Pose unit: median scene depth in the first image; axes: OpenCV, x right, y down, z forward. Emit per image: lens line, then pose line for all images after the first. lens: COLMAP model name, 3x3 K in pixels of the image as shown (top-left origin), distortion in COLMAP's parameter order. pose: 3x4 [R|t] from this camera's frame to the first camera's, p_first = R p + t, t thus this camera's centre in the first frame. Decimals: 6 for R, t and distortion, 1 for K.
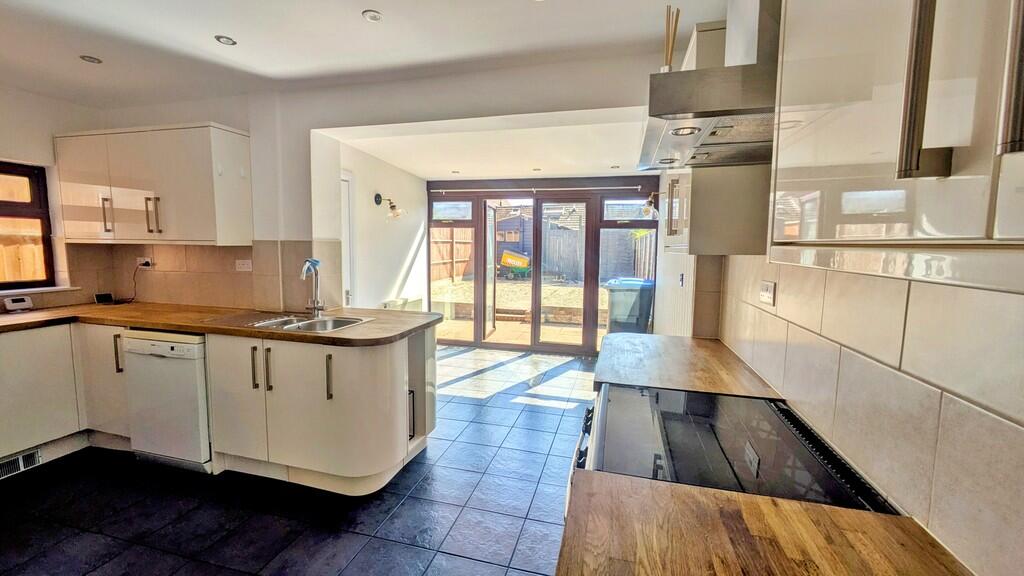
lens RADIAL K [[406.6, 0, 512.0], [0, 406.6, 288.0], [0, 0, 1]] dist [0.000488, 0.000077]
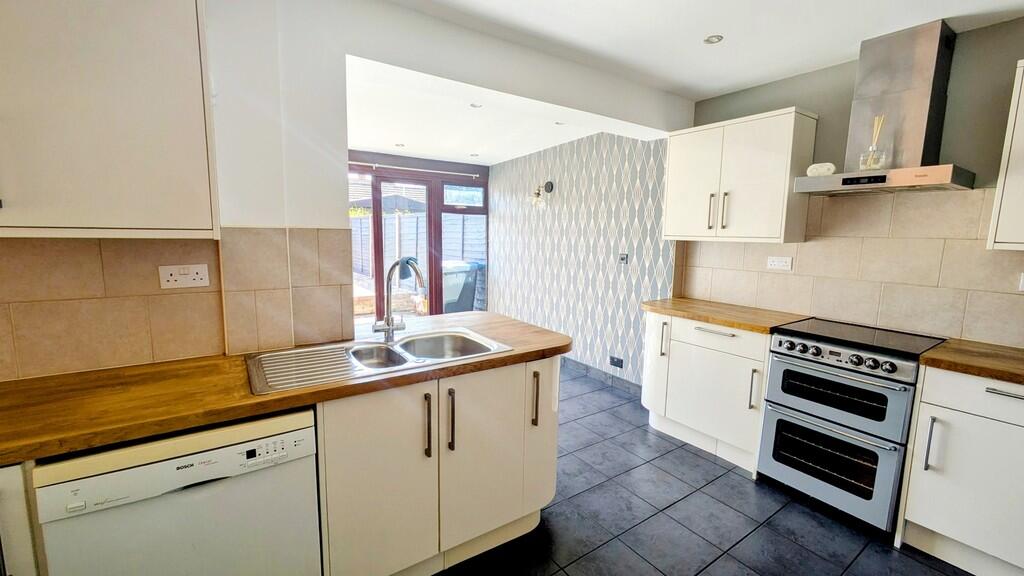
lens RADIAL K [[412.6, 0, 512.0], [0, 412.6, 288.0], [0, 0, 1]] dist [-0.000649, -0.000022]
pose [[0.650147, -0.103604, 0.752712, -0.769066], [0.066605, 0.994618, 0.079370, -0.053373], [-0.756884, -0.001468, 0.653548, 0.343092]]
